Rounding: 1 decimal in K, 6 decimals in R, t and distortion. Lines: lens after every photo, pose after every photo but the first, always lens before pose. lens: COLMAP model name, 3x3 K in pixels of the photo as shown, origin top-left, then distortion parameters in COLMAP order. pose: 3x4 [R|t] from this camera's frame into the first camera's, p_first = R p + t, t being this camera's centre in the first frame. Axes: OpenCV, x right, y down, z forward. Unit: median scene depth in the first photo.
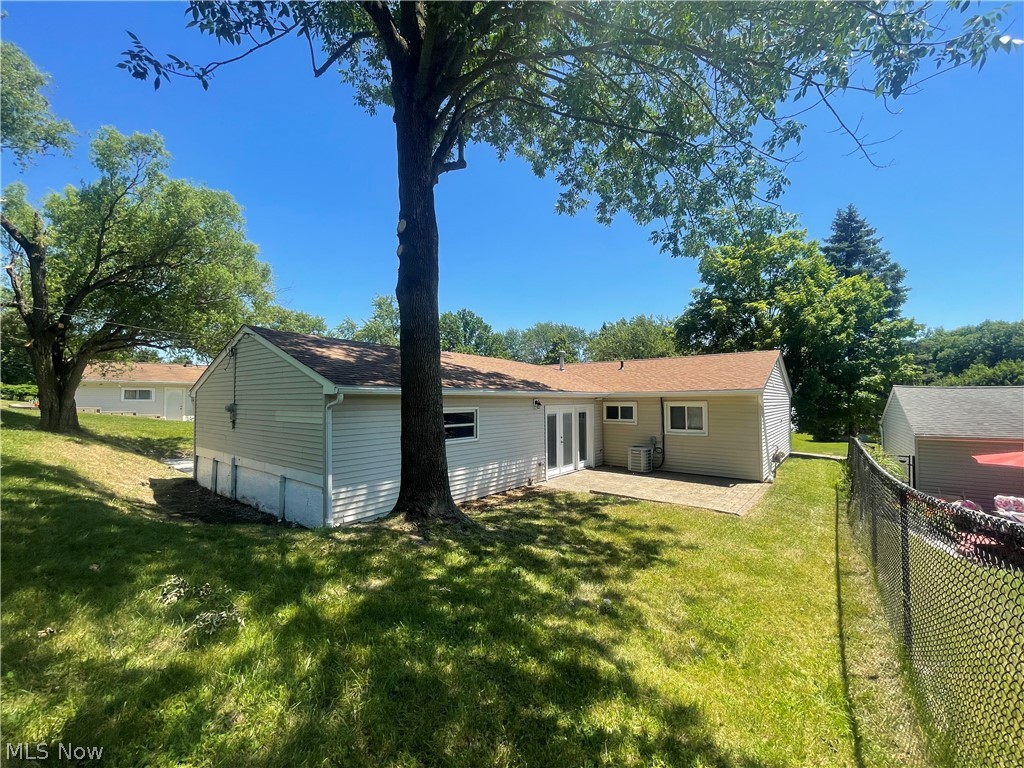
lens RADIAL K [[418.5, 0, 513.4], [0, 418.5, 383.9], [0, 0, 1]] dist [-0.001927, -0.000021]
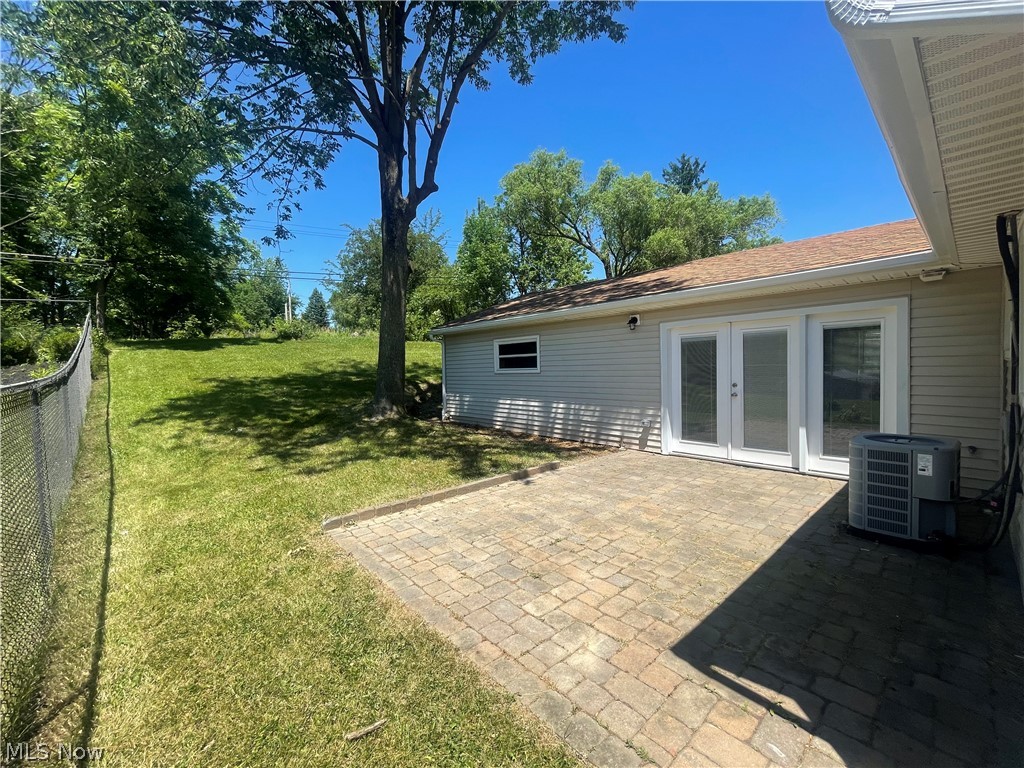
lens RADIAL K [[418.5, 0, 513.4], [0, 418.5, 383.9], [0, 0, 1]] dist [-0.001927, -0.000021]
pose [[-0.177546, 0.048682, -0.982908, 0.784035], [0.063388, 0.997267, 0.037943, 0.116815], [0.982069, -0.055567, -0.180147, 1.062252]]
